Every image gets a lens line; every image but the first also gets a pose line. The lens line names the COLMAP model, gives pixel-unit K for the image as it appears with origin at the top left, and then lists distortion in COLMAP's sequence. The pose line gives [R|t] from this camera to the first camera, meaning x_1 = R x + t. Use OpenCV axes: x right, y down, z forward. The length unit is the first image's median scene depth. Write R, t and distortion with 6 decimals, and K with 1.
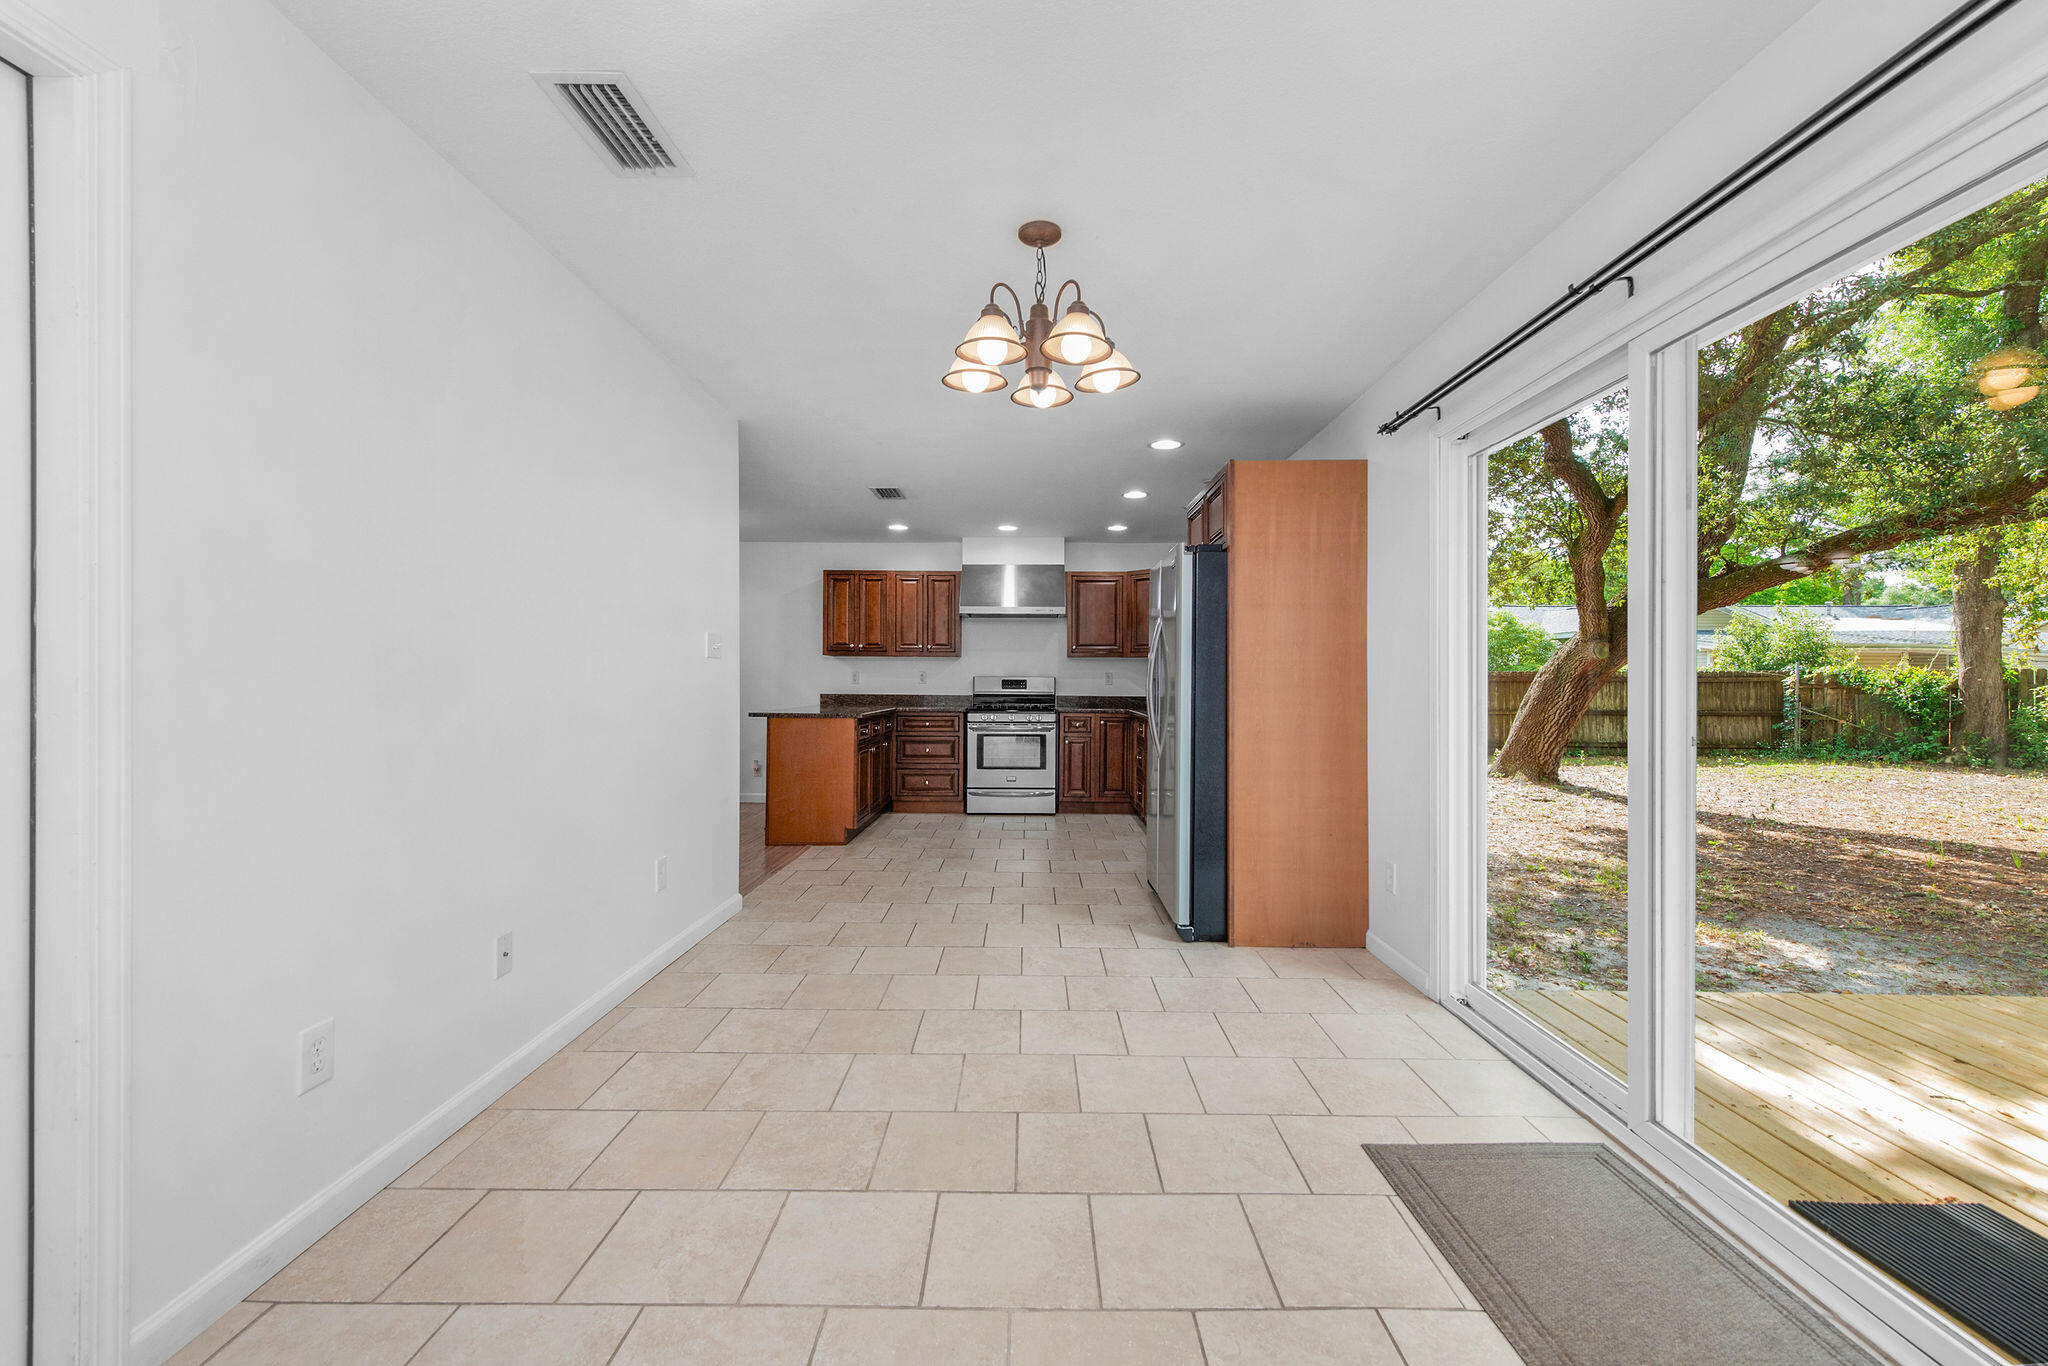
lens RADIAL K [[803.6, 0, 1035.5], [0, 803.6, 683.0], [0, 0, 1]] dist [0.000557, -0.000617]
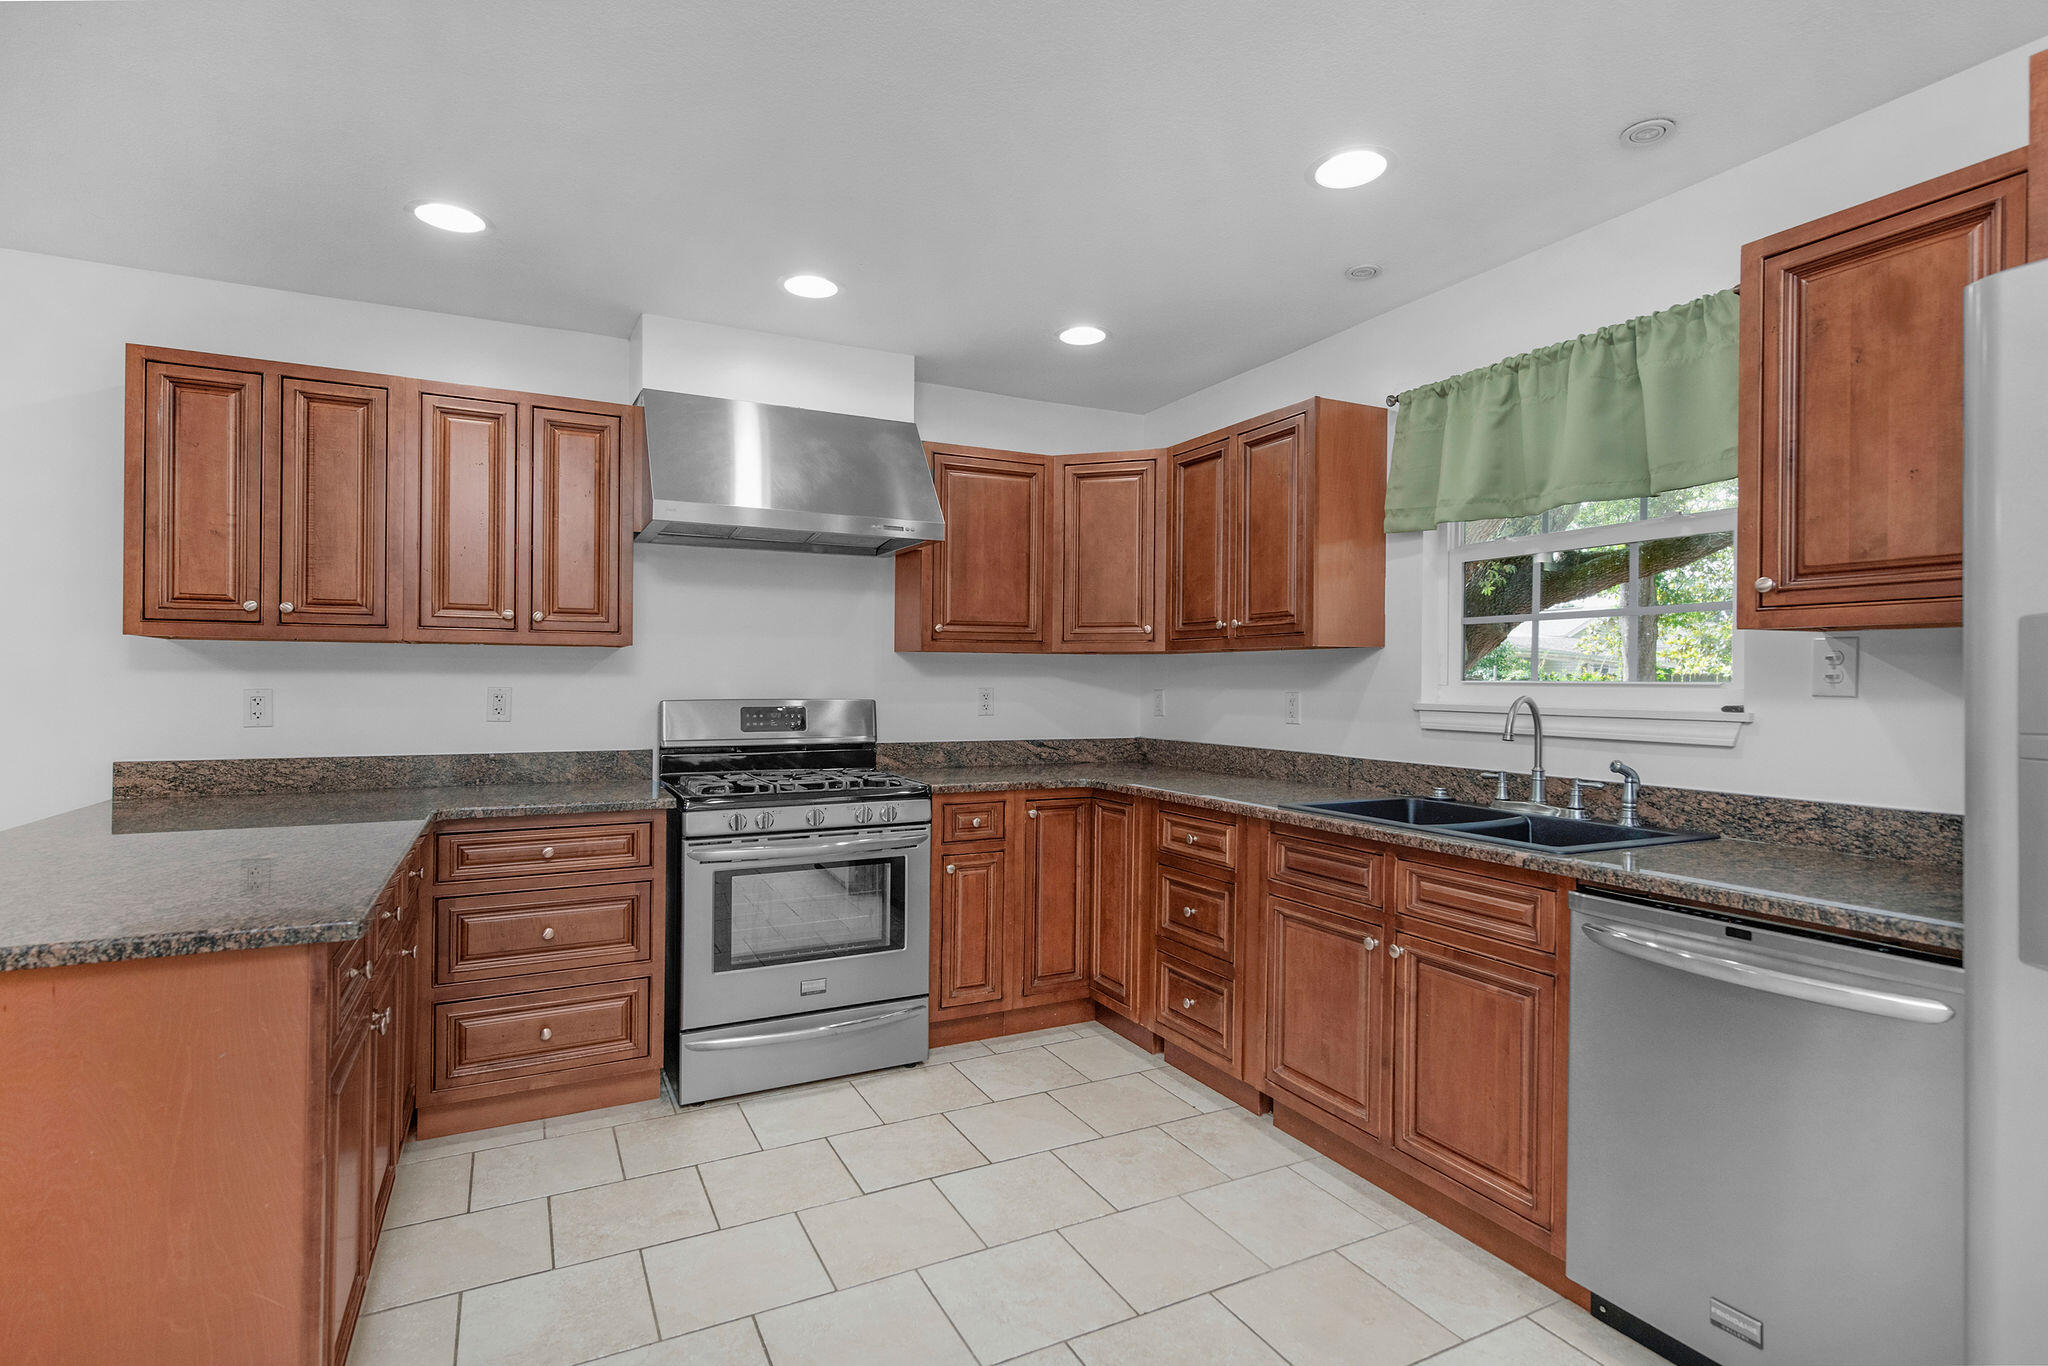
lens RADIAL K [[984.6, 0, 1024.0], [0, 984.6, 683.0], [0, 0, 1]] dist [0.002812, -0.000573]
pose [[0.890479, -0.003026, 0.455014, -0.140333], [0.000300, 0.999982, 0.006063, -0.018954], [-0.455024, -0.005262, 0.890464, 0.540119]]
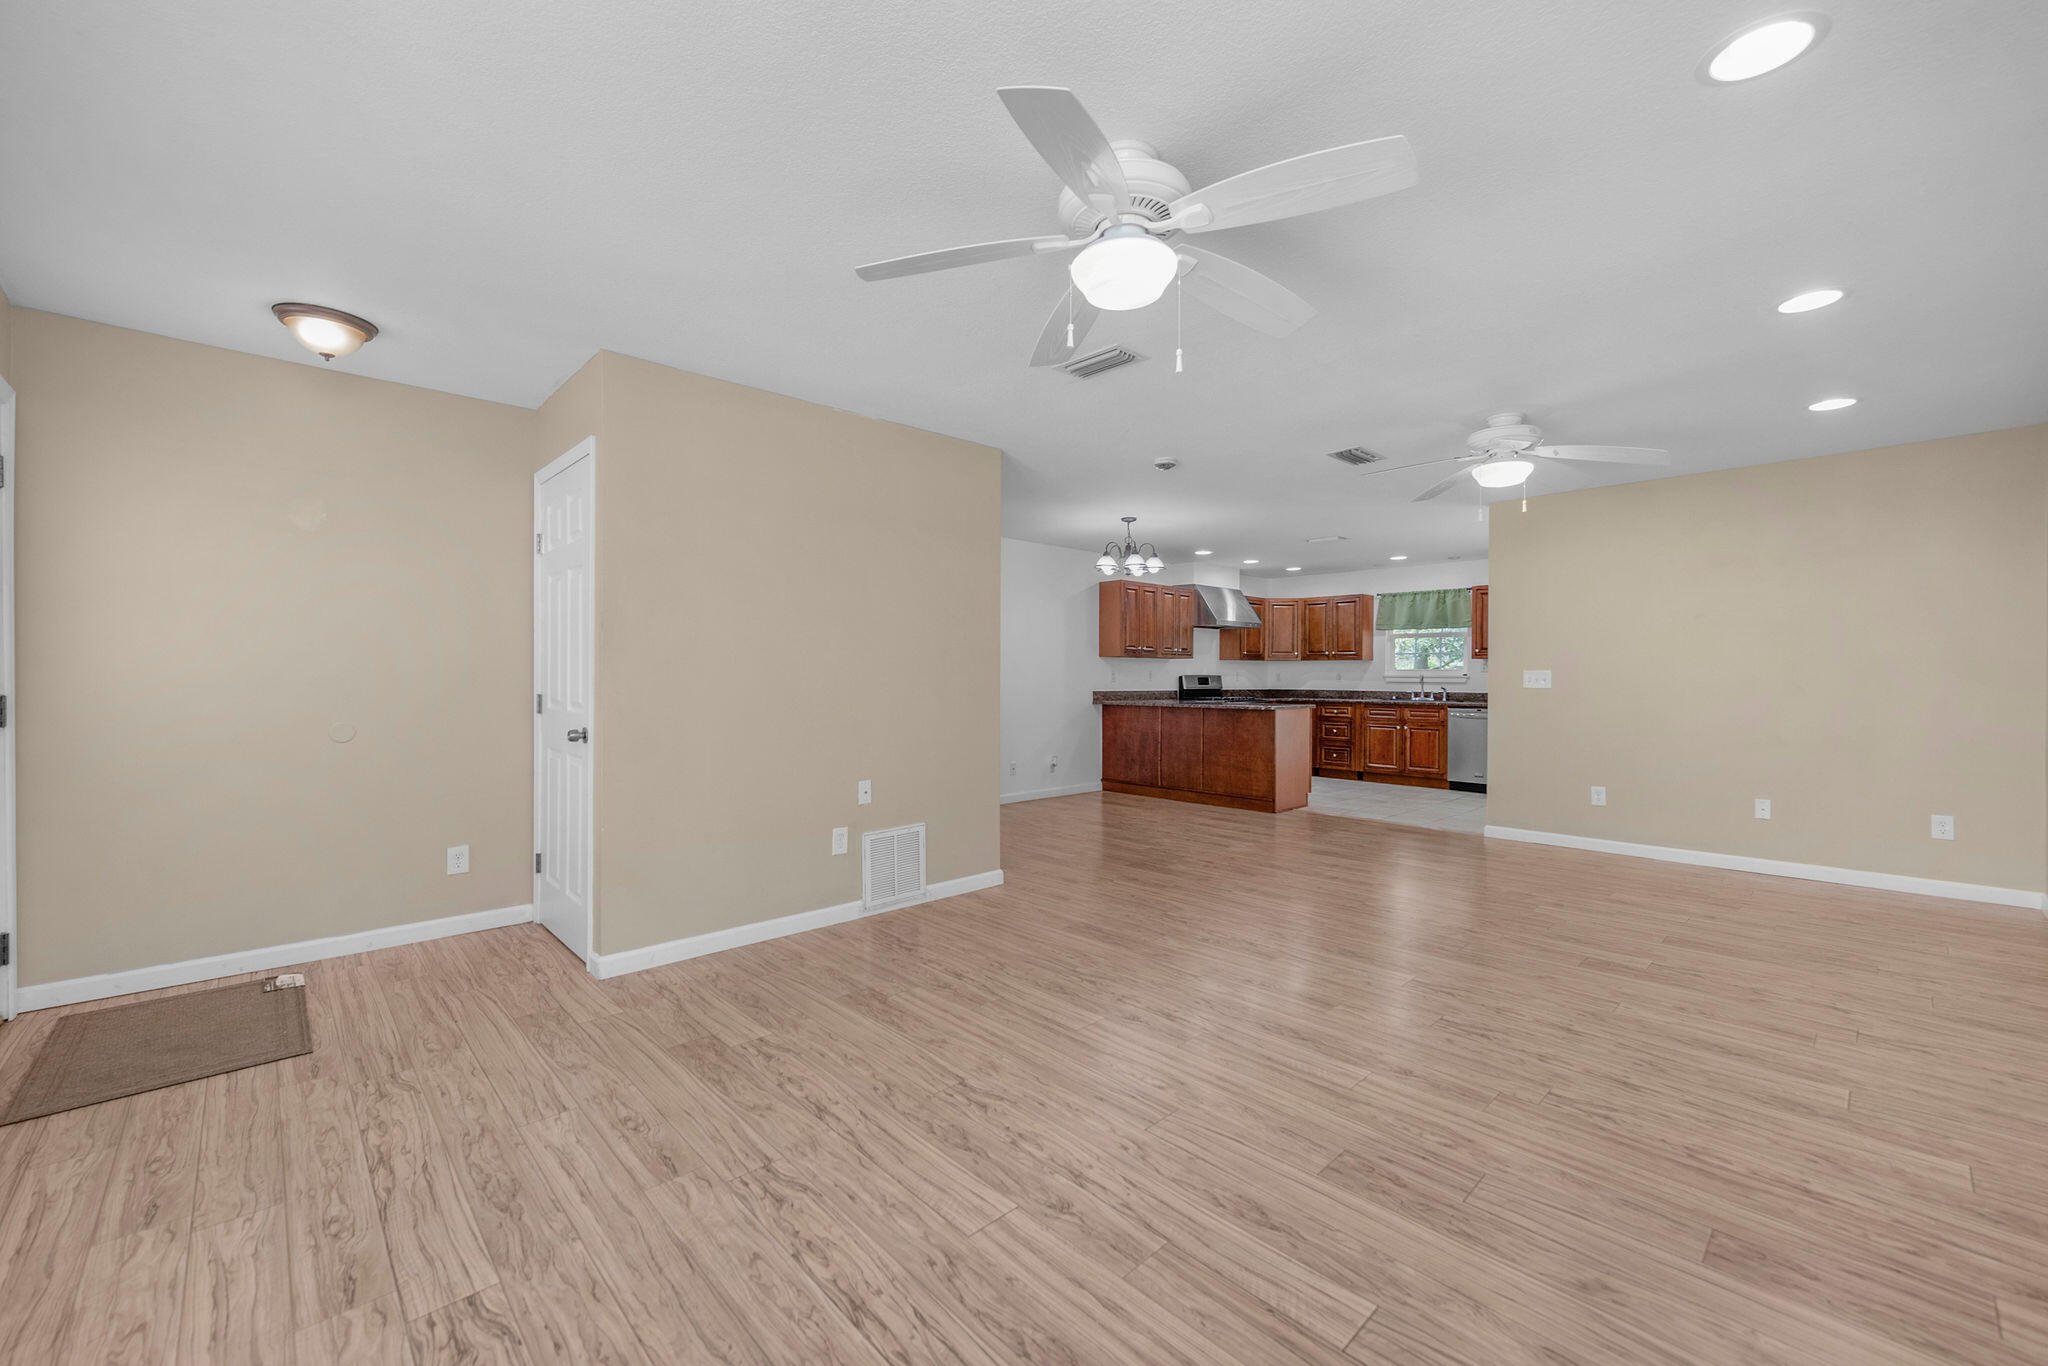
lens RADIAL K [[814.2, 0, 1032.7], [0, 814.2, 685.6], [0, 0, 1]] dist [-0.002292, -0.000401]
pose [[0.716469, -0.011350, 0.697527, -1.097511], [-0.000983, 0.999850, 0.017279, -0.013199], [-0.697618, -0.013066, 0.716350, 0.297800]]
